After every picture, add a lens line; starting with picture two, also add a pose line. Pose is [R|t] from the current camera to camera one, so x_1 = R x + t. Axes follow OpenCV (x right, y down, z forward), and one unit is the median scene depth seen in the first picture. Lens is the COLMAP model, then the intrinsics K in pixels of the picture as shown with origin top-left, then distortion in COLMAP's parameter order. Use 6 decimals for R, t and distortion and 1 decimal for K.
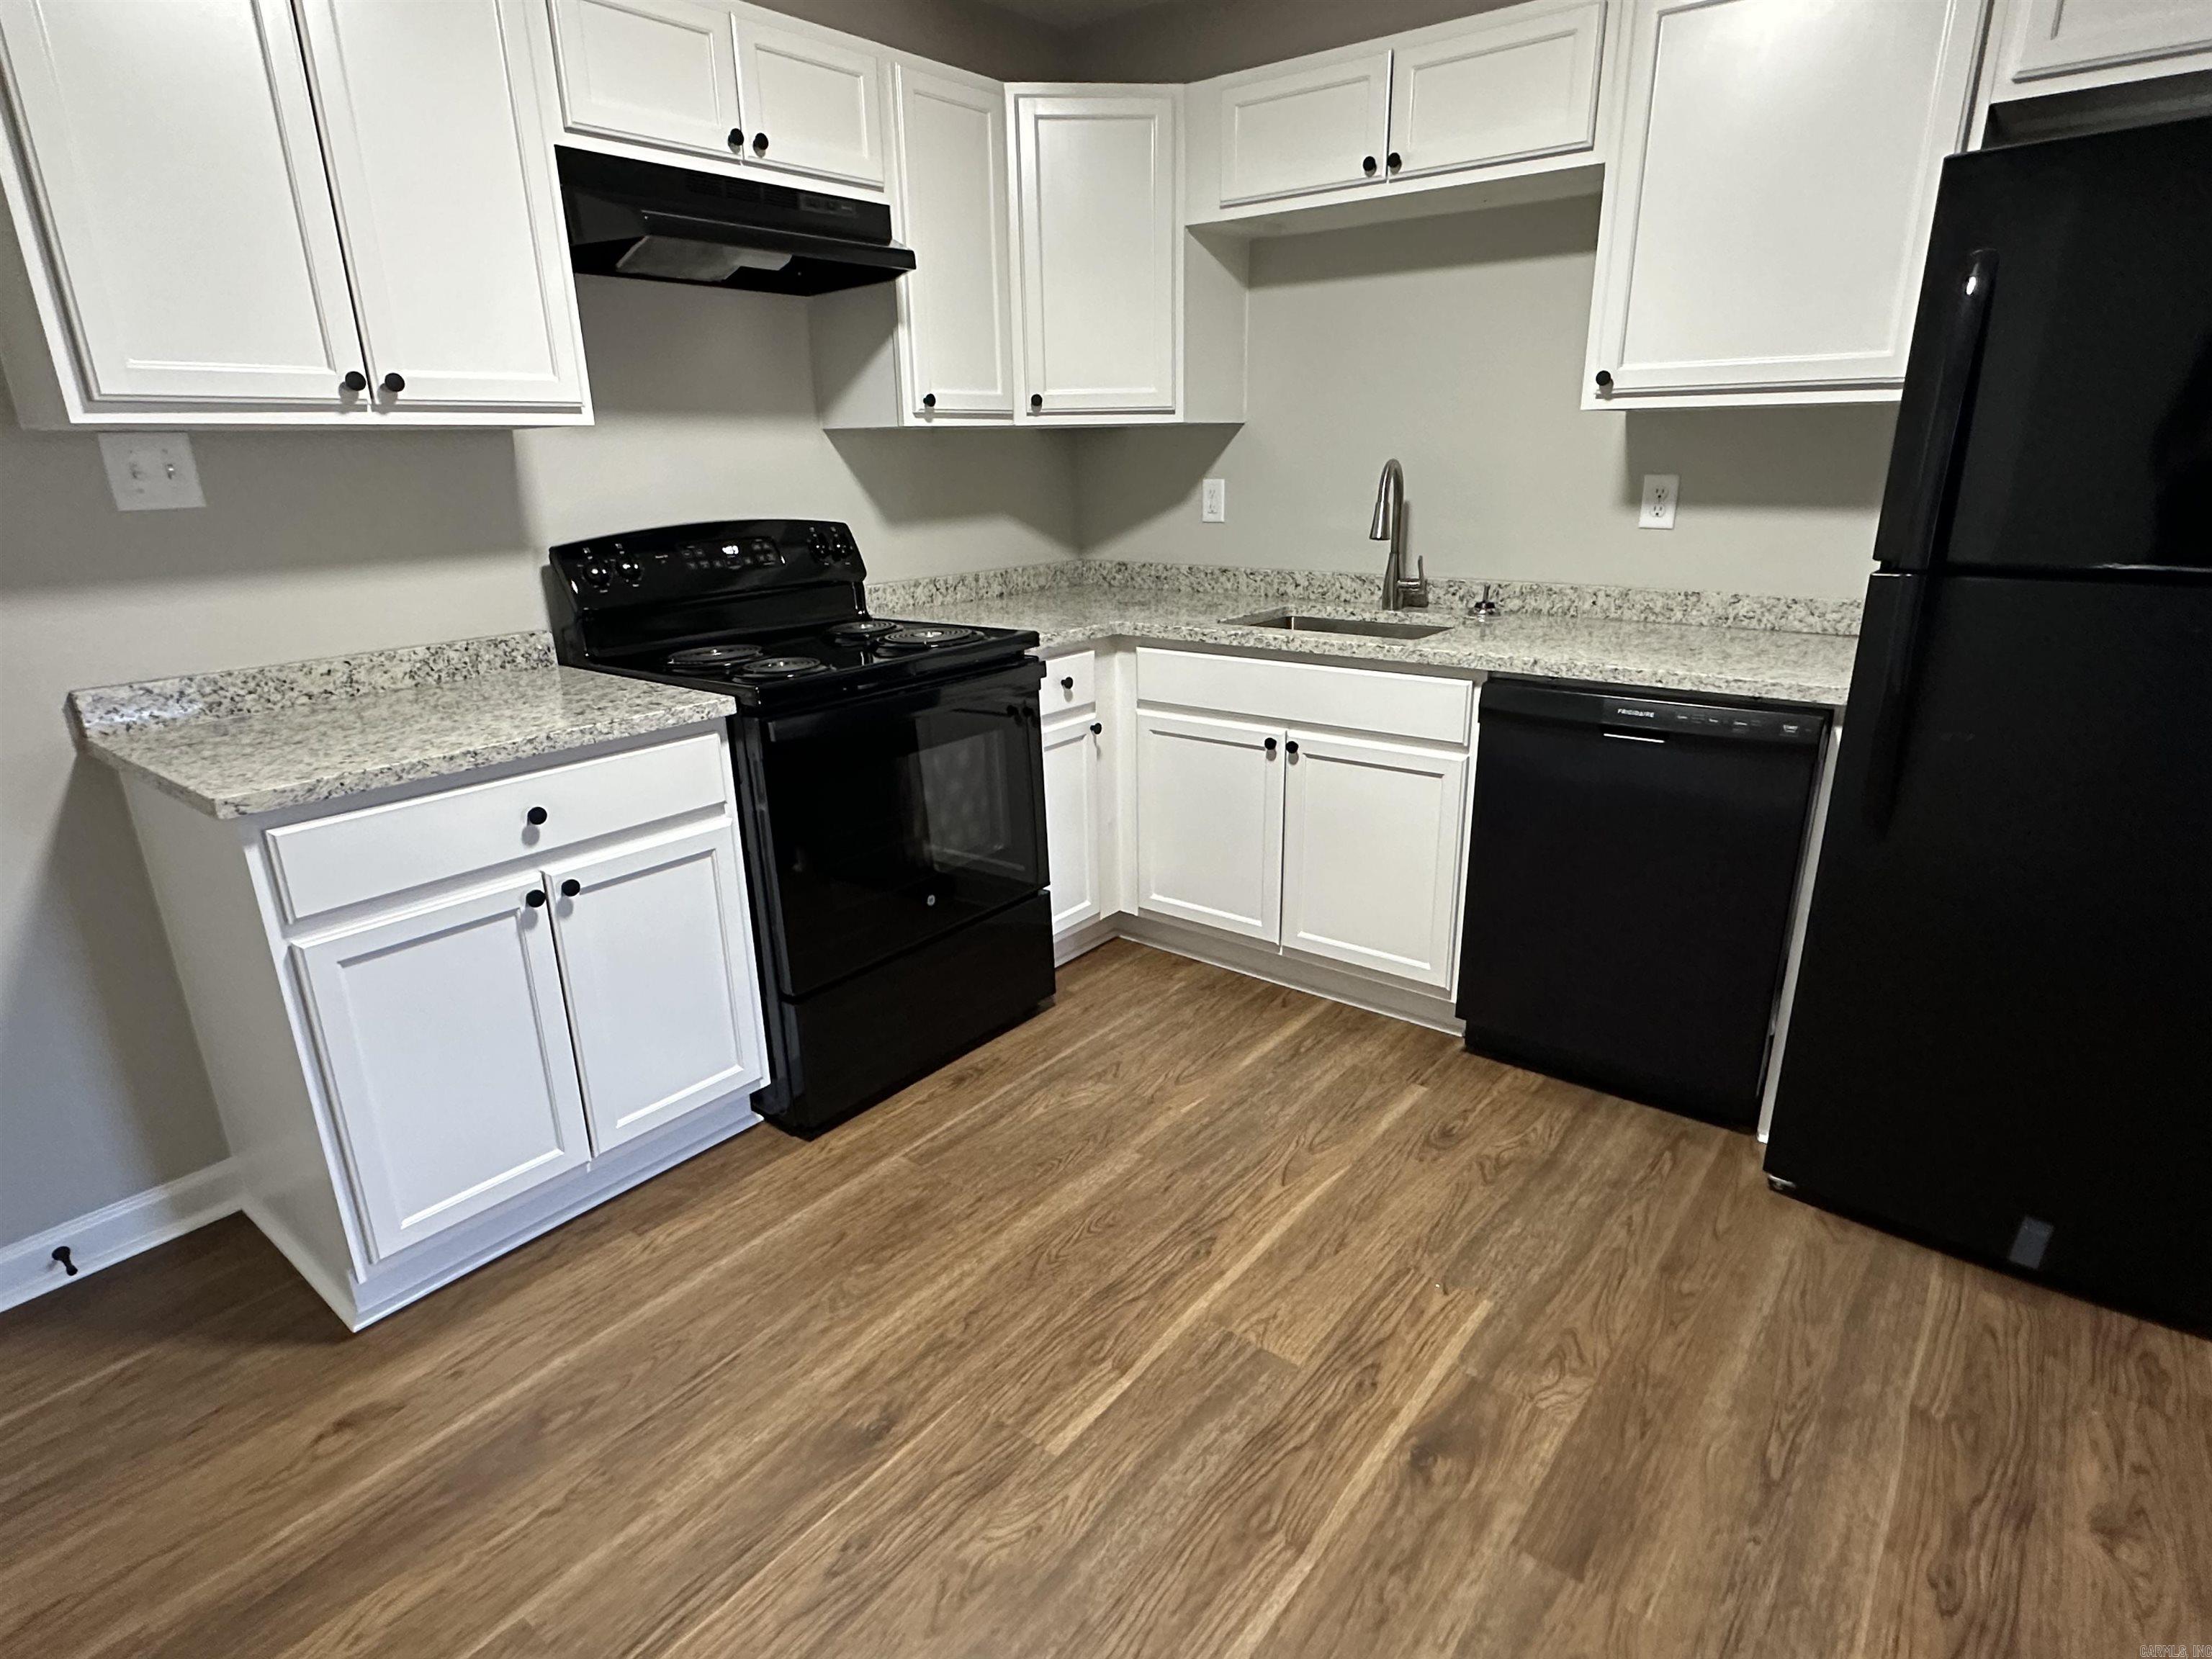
lens RADIAL K [[1176.5, 0, 1105.7], [0, 1176.5, 835.2], [0, 0, 1]] dist [0.000612, -0.000096]
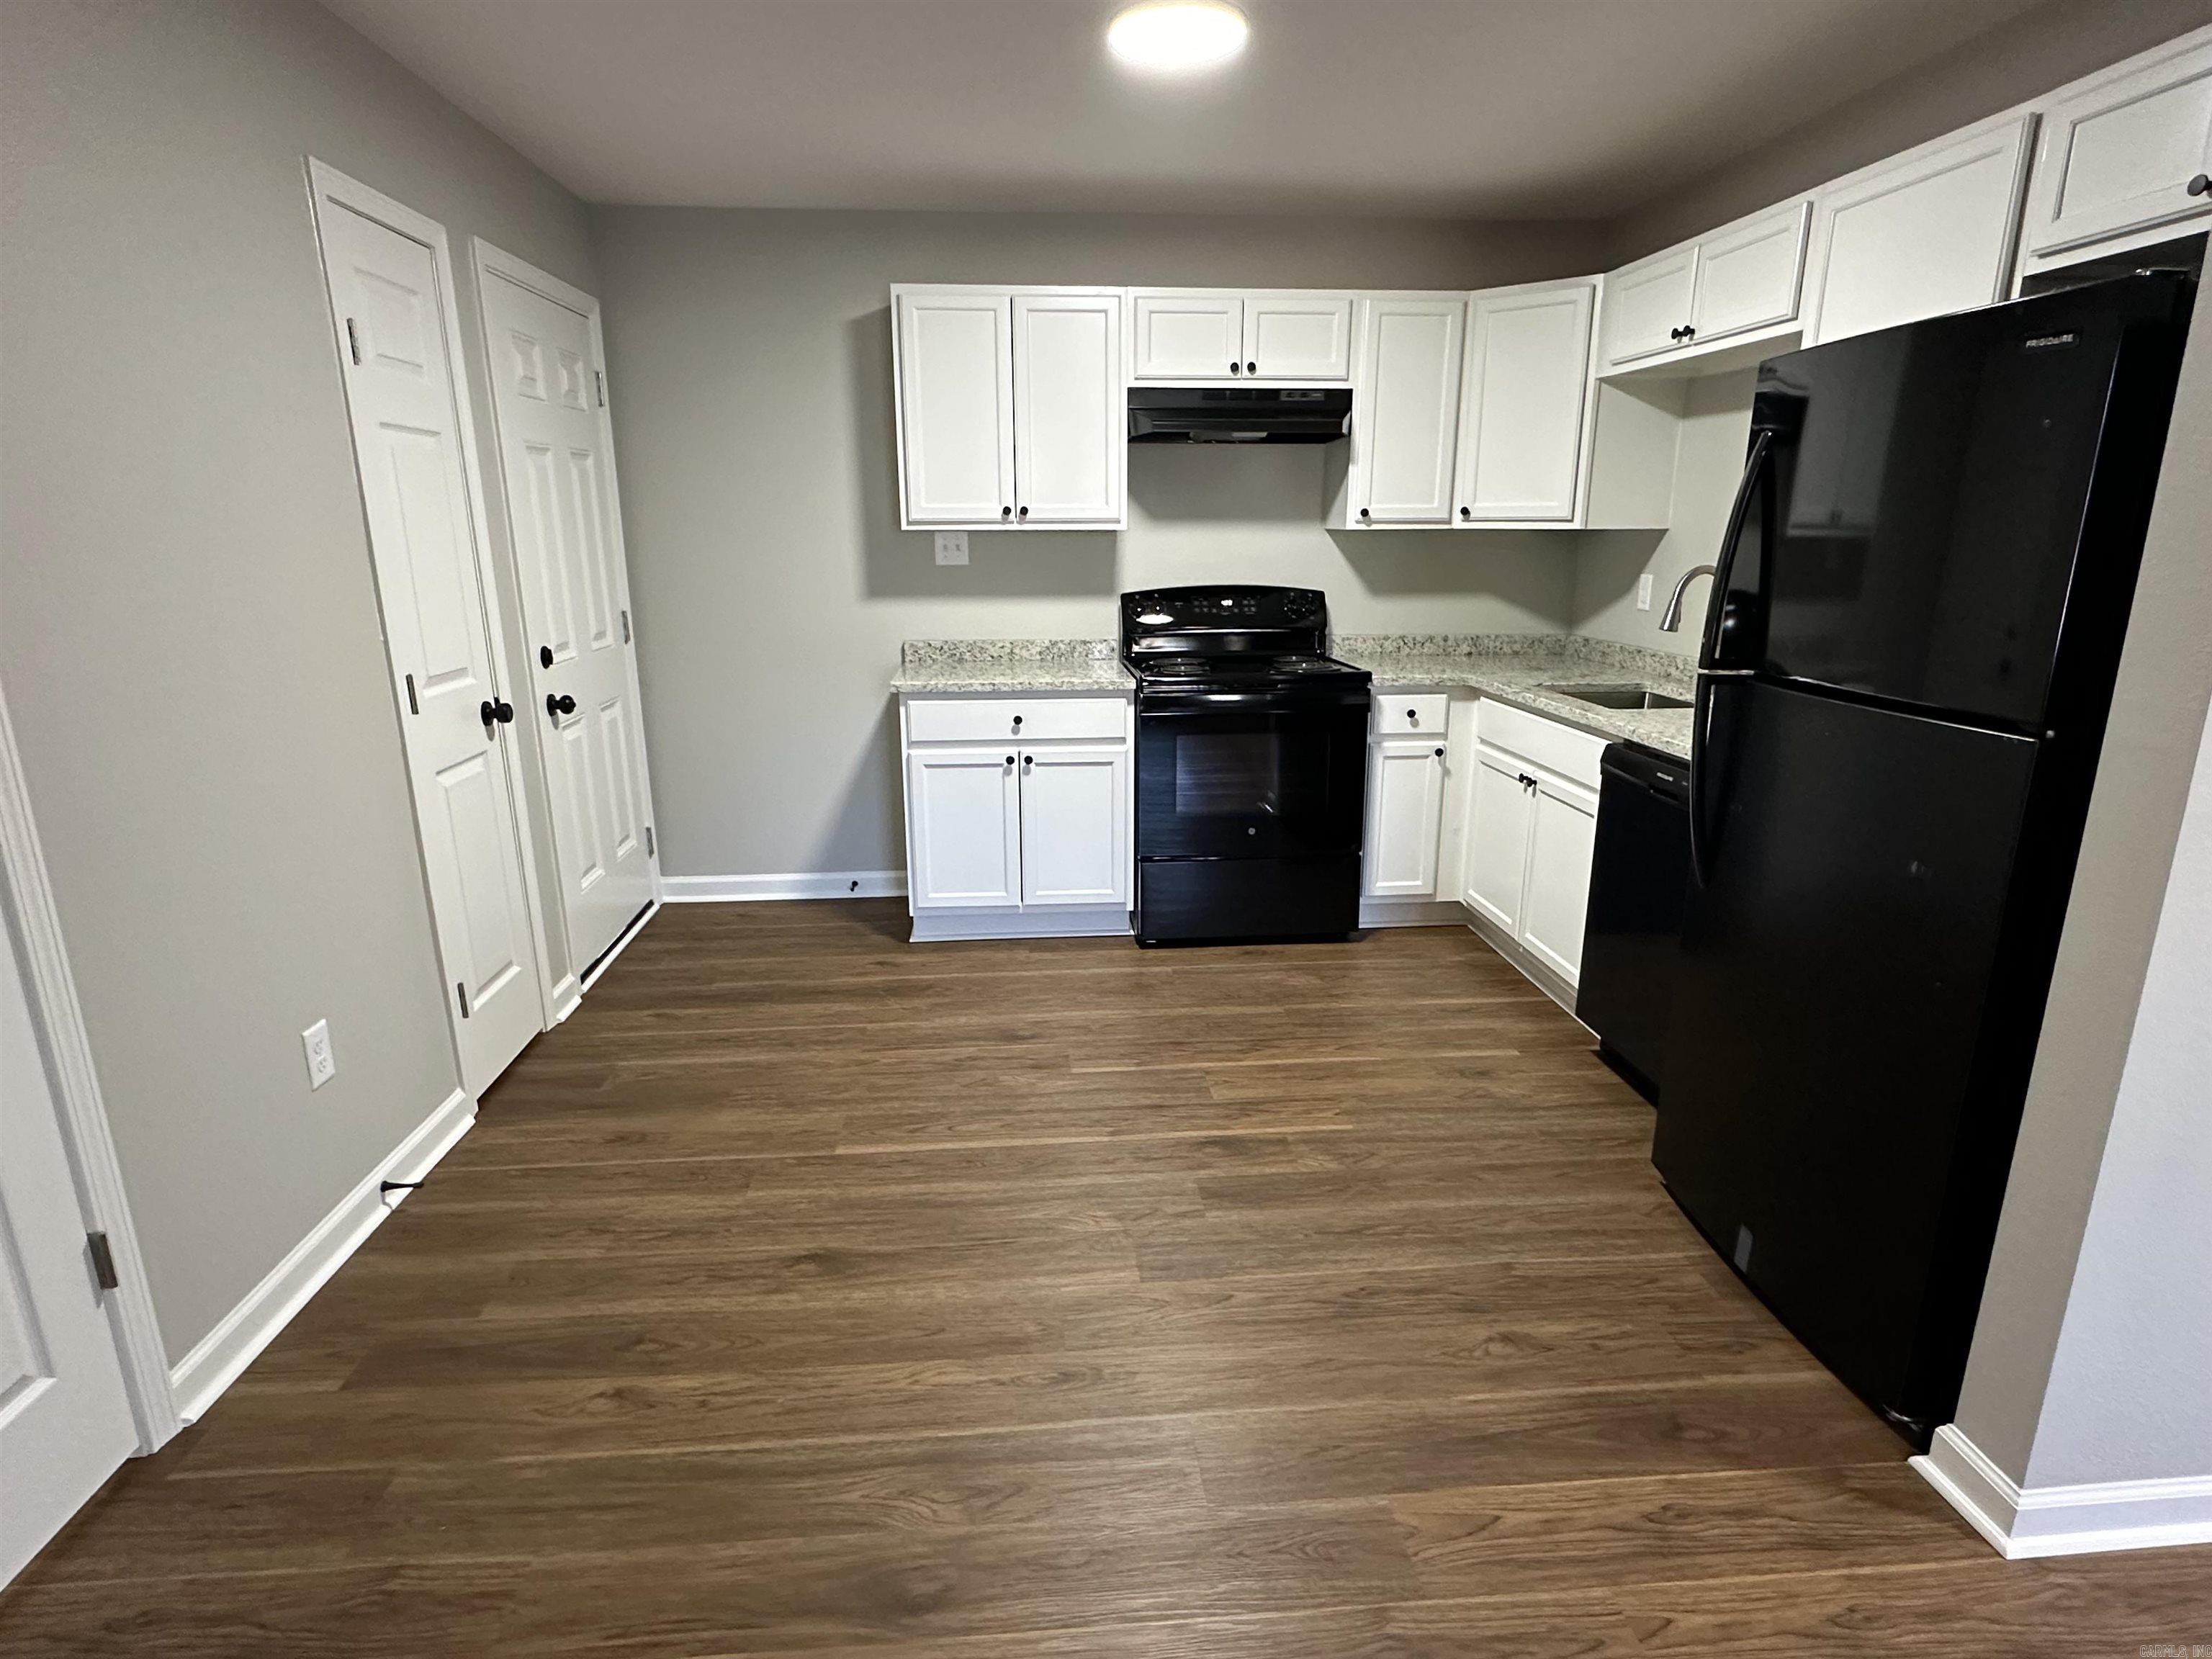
lens RADIAL K [[1176.5, 0, 1105.7], [0, 1176.5, 835.2], [0, 0, 1]] dist [0.000612, -0.000096]
pose [[0.686750, 0.202751, -0.698044, 0.858531], [-0.238041, 0.970089, 0.047578, 0.034570], [0.686812, 0.133489, 0.714472, -0.259118]]
